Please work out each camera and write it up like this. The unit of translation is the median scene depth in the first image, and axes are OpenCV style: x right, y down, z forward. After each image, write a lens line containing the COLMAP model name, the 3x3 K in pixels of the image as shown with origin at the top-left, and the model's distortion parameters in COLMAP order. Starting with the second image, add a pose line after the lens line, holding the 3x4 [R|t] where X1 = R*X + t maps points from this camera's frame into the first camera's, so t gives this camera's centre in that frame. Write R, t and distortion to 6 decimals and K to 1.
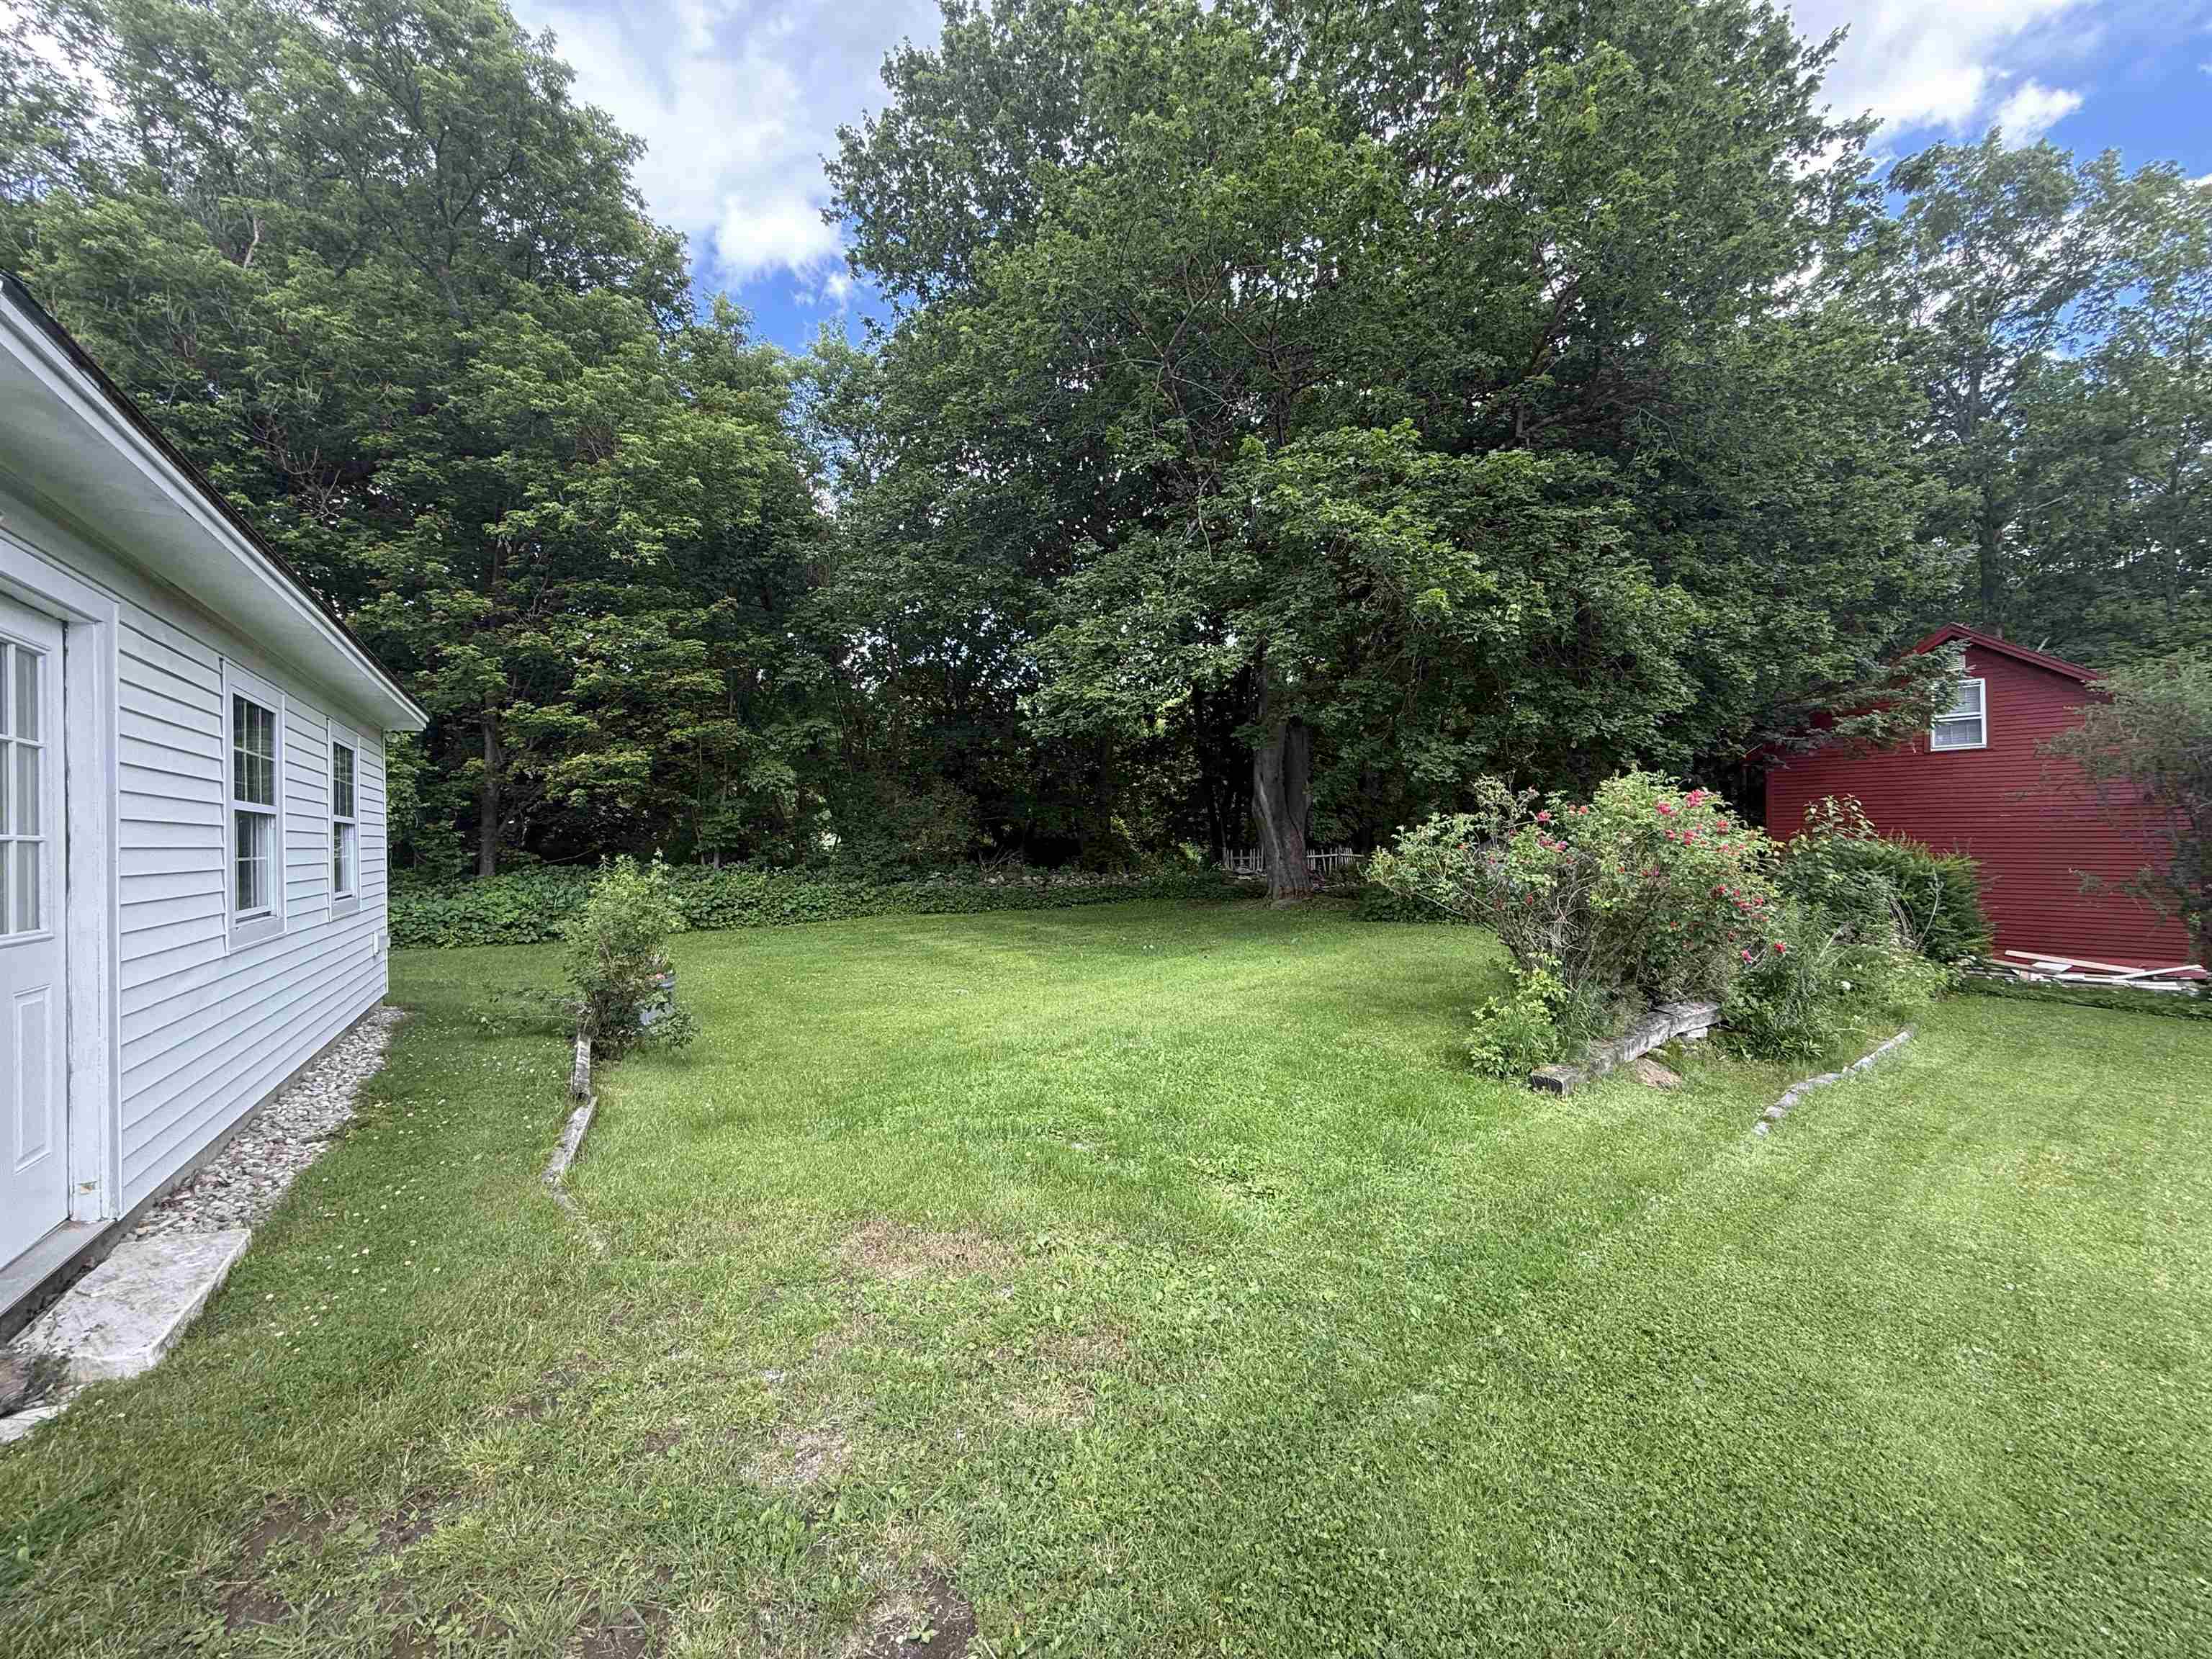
lens RADIAL K [[879.7, 0, 1103.4], [0, 879.7, 830.8], [0, 0, 1]] dist [0.000565, 0.000077]
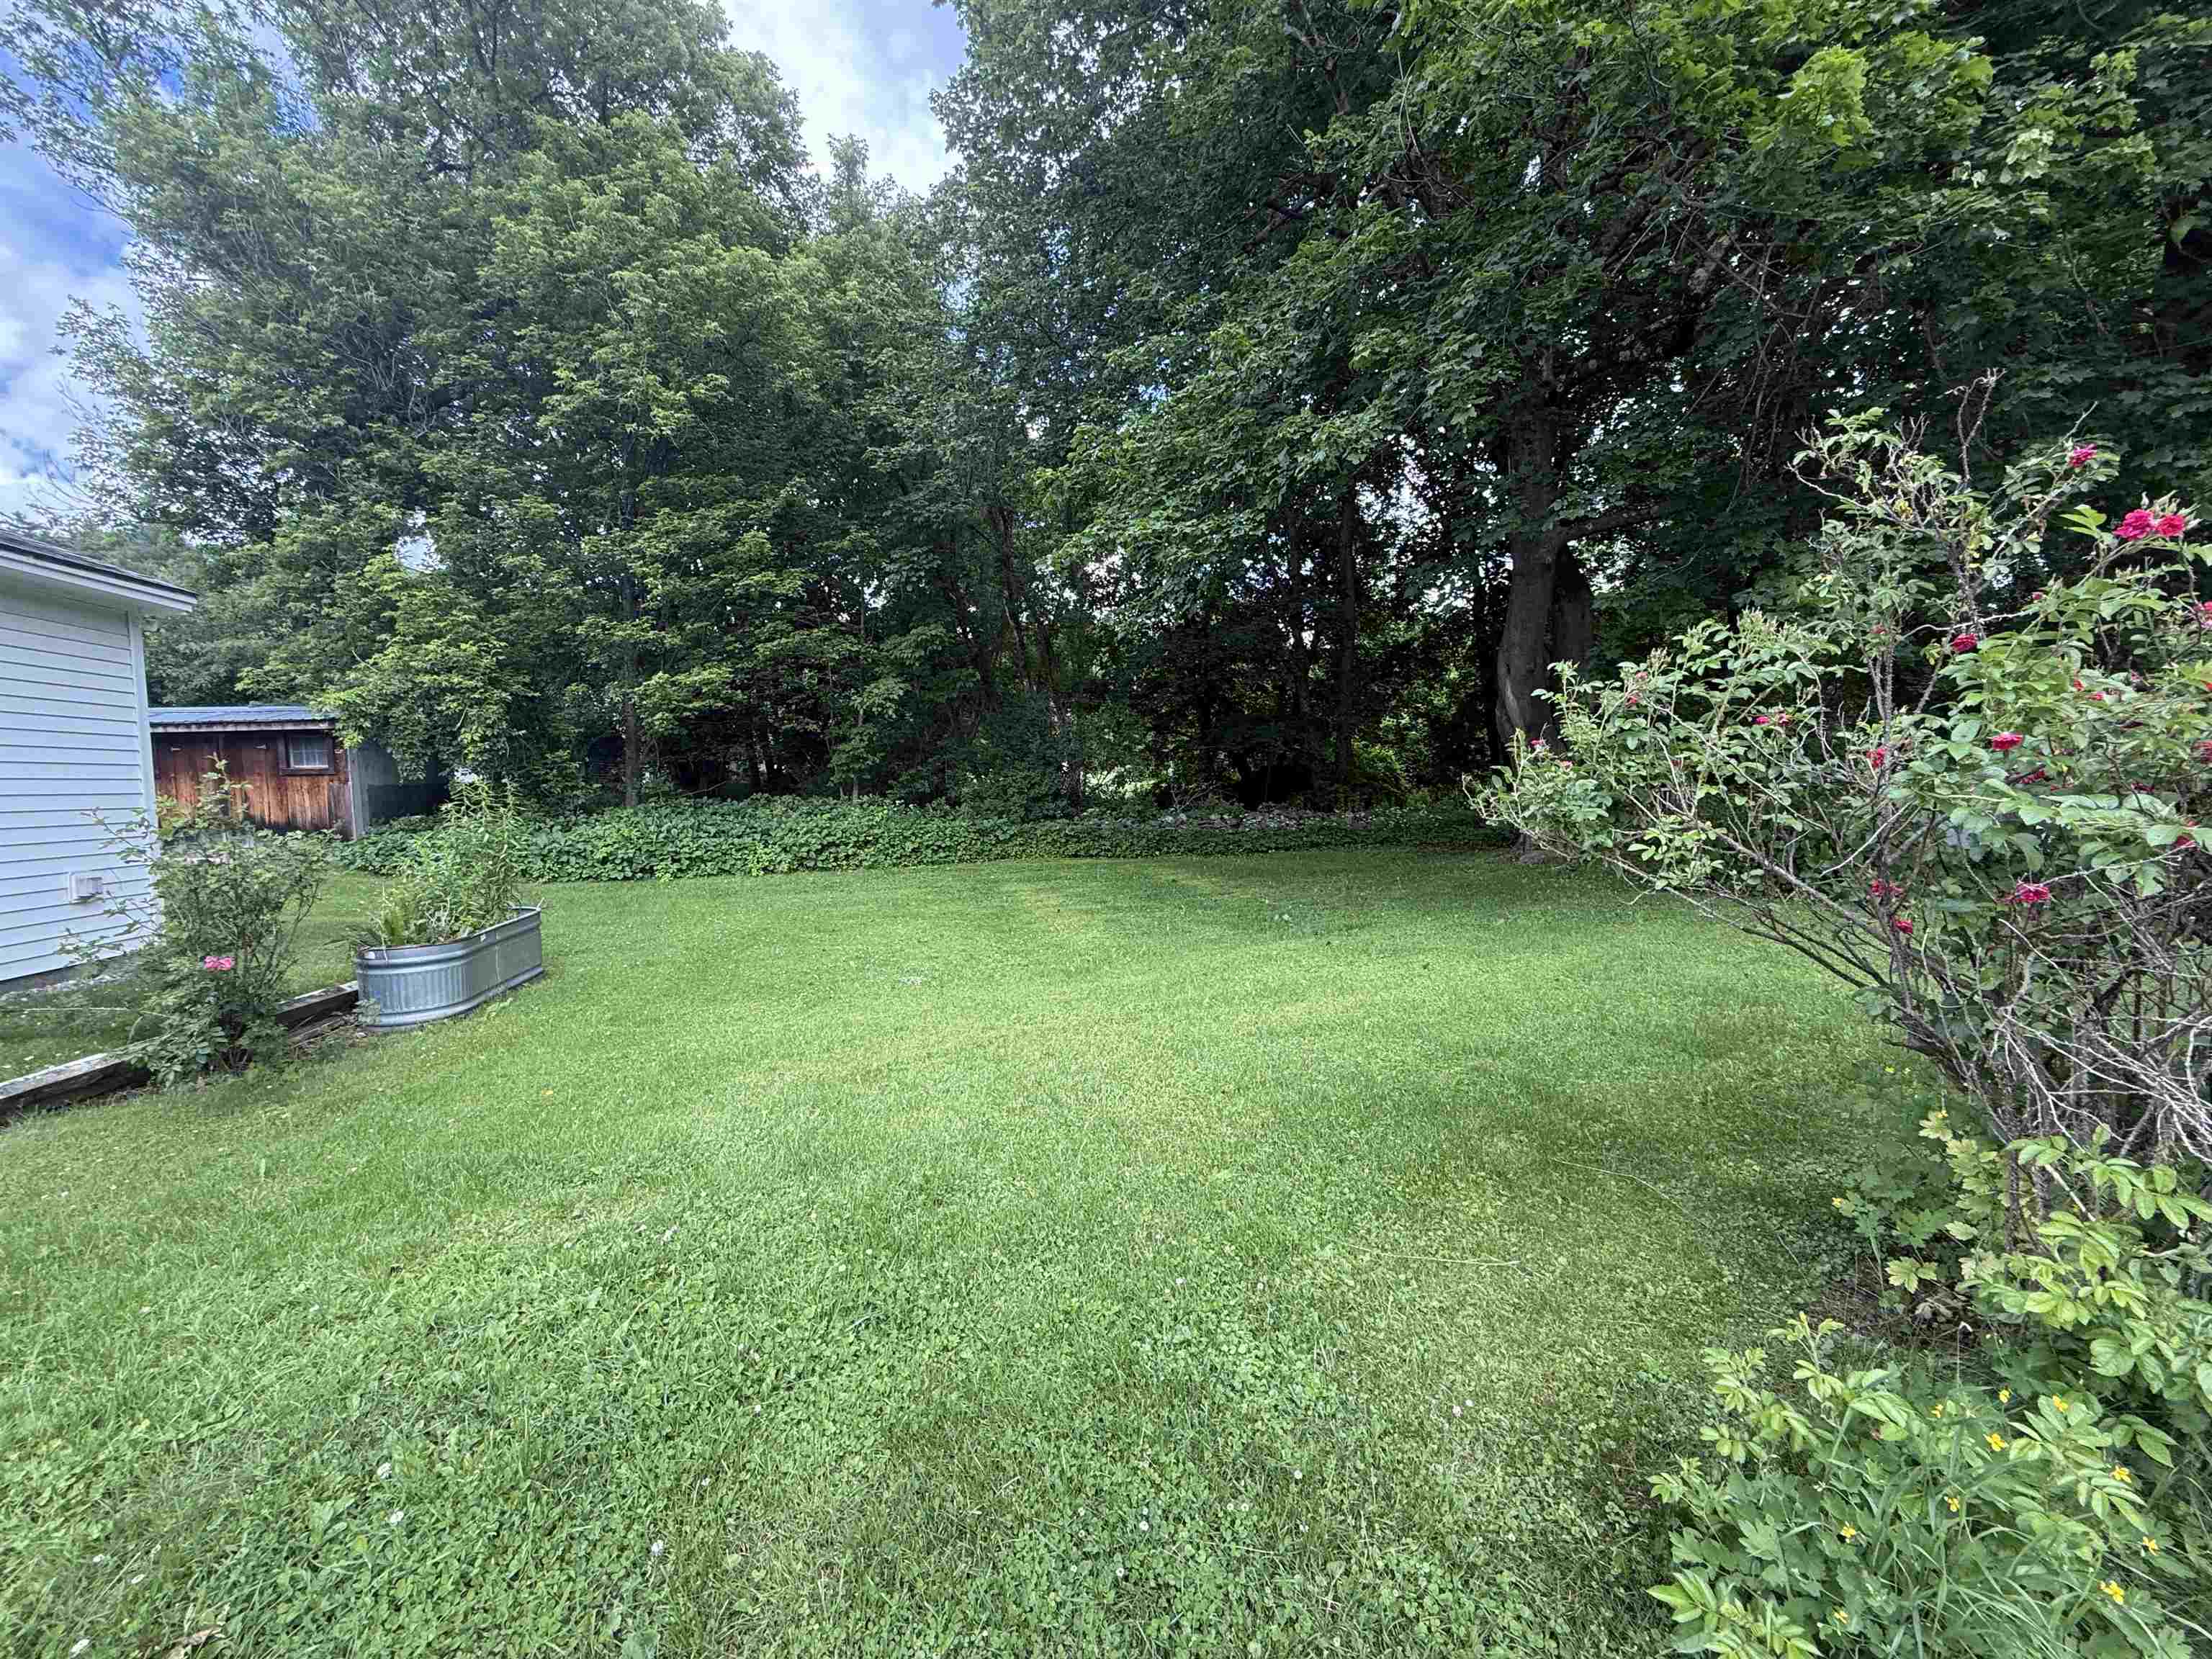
lens RADIAL K [[868.6, 0, 1106.0], [0, 868.6, 829.5], [0, 0, 1]] dist [0.001190, -0.000552]
pose [[0.934904, 0.015229, -0.354573, 0.158183], [0.008743, 0.997787, 0.065910, 0.018344], [0.354792, -0.064719, 0.932703, 0.330039]]
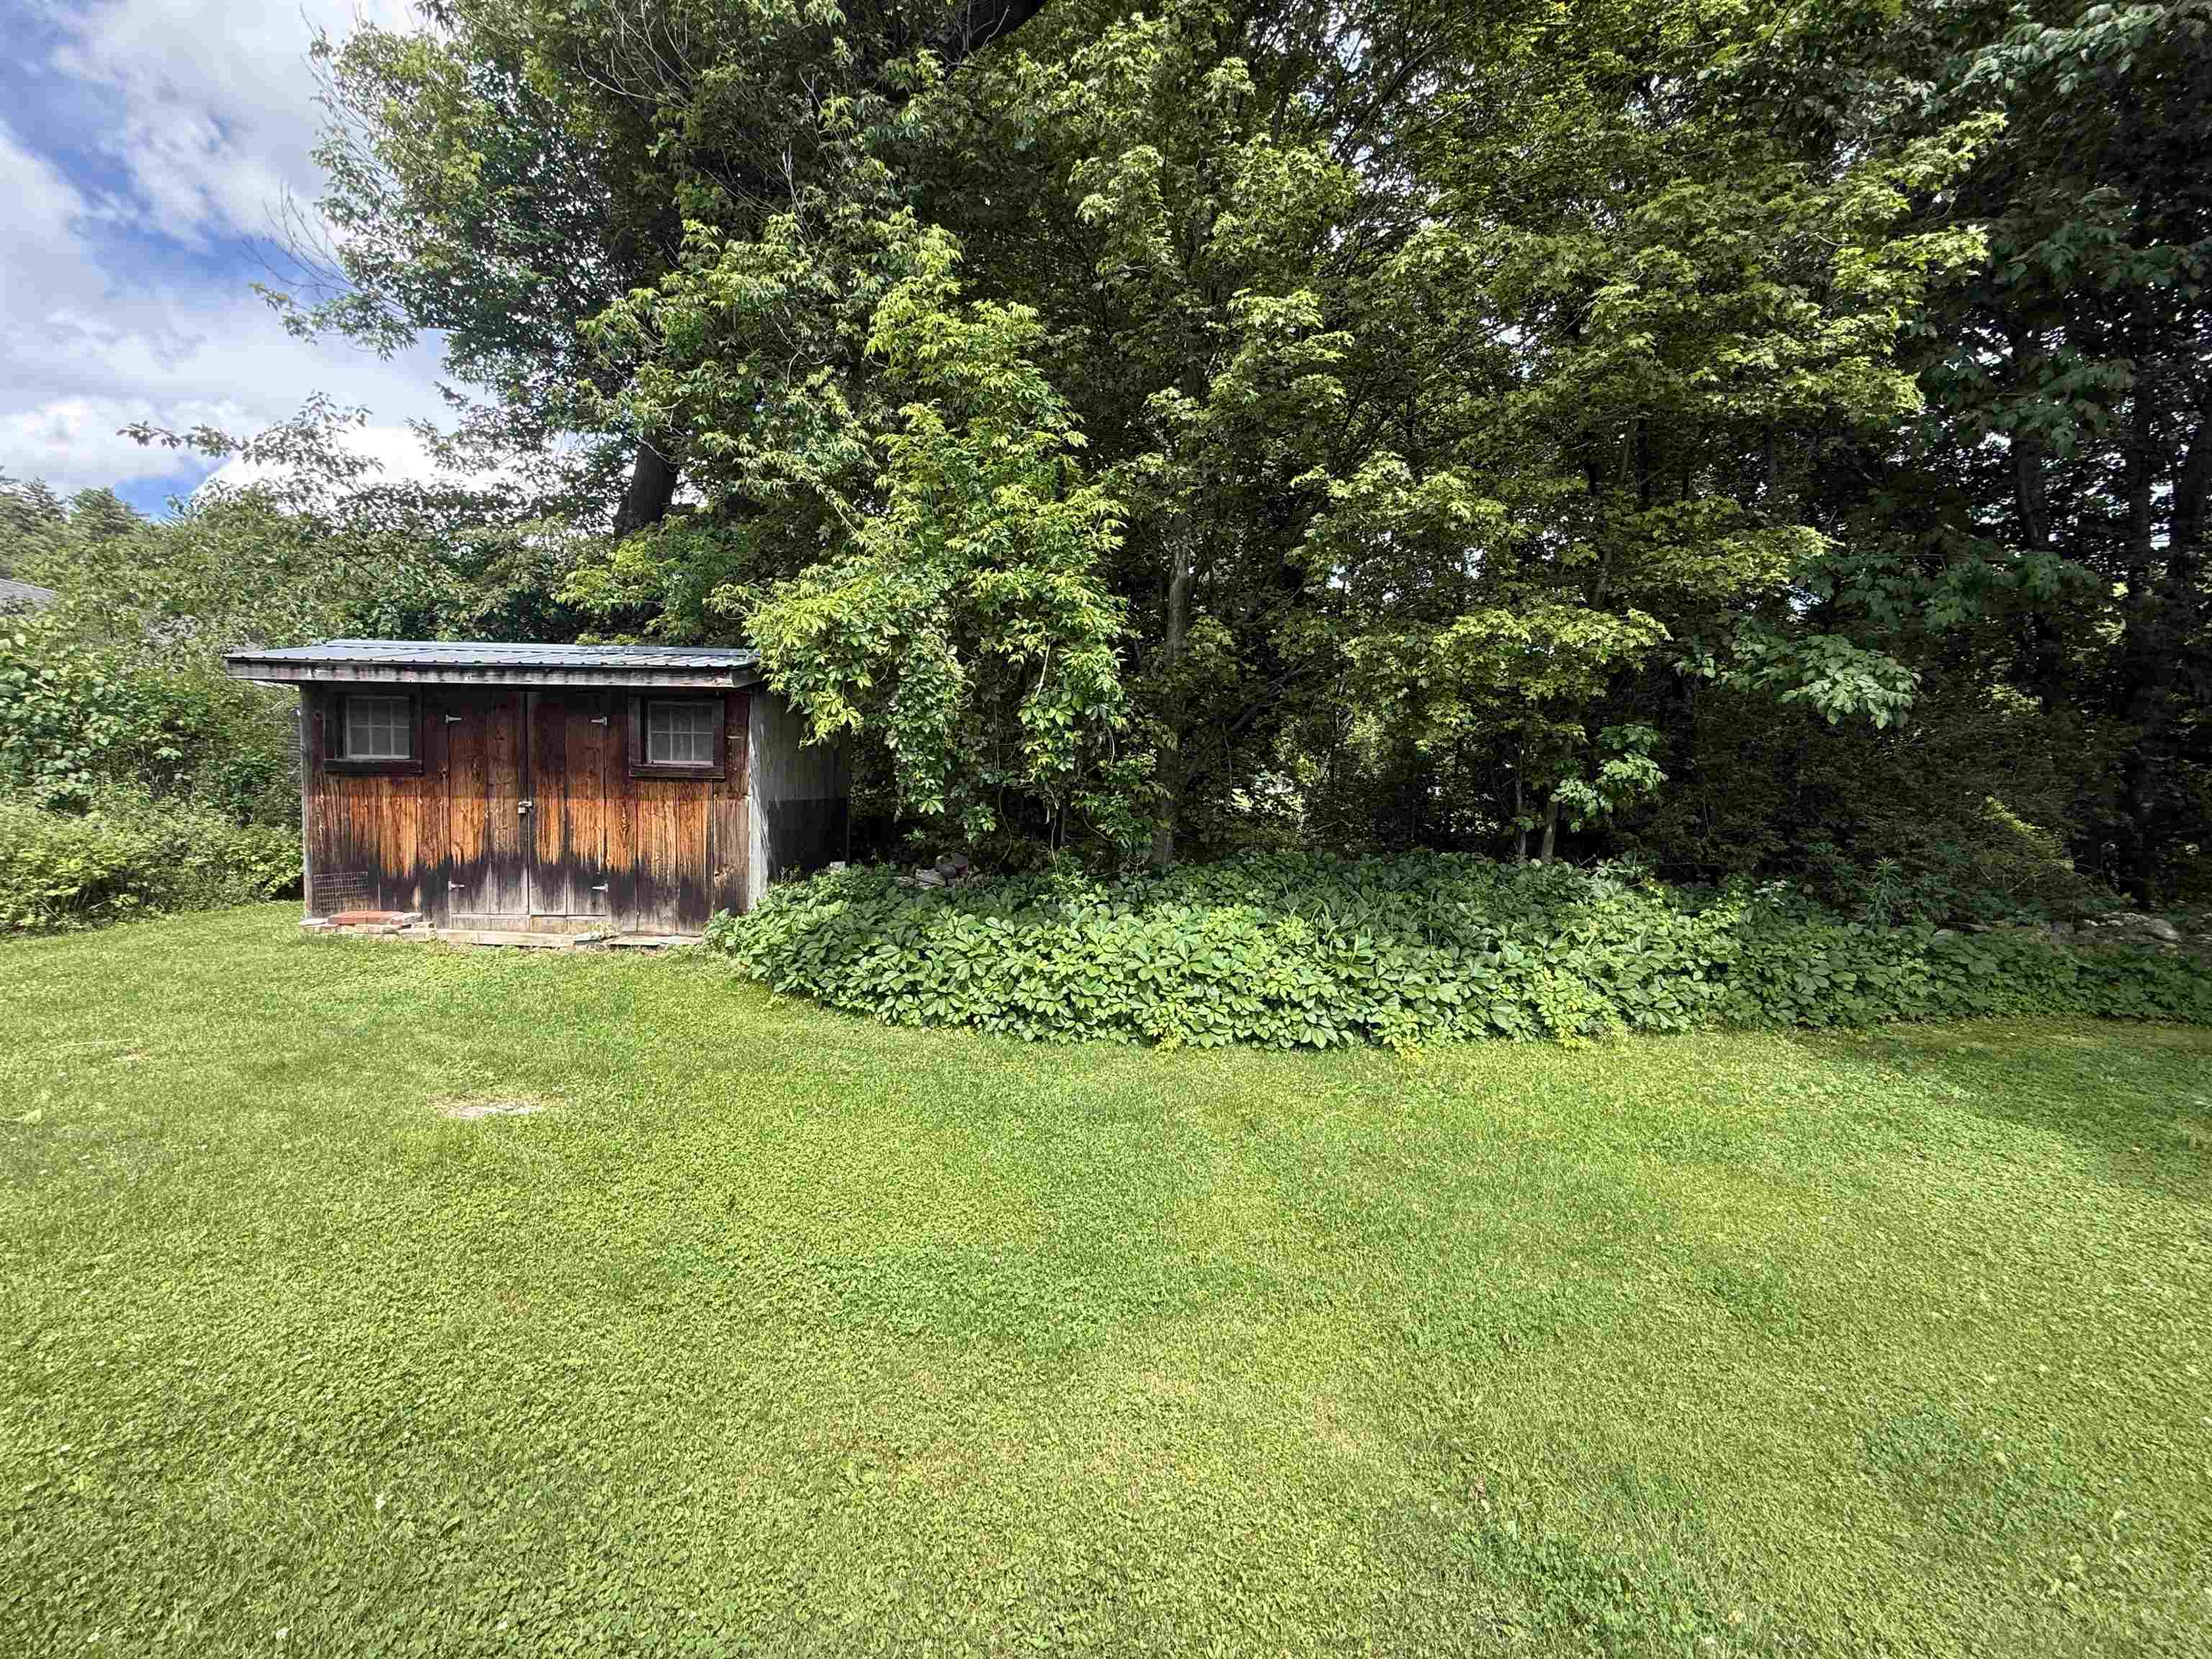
lens RADIAL K [[879.7, 0, 1103.4], [0, 879.7, 830.8], [0, 0, 1]] dist [0.000565, 0.000077]
pose [[0.875355, 0.068501, -0.478603, -0.558360], [-0.037906, 0.996589, 0.073309, -0.002240], [0.481992, -0.046030, 0.874966, 0.598816]]
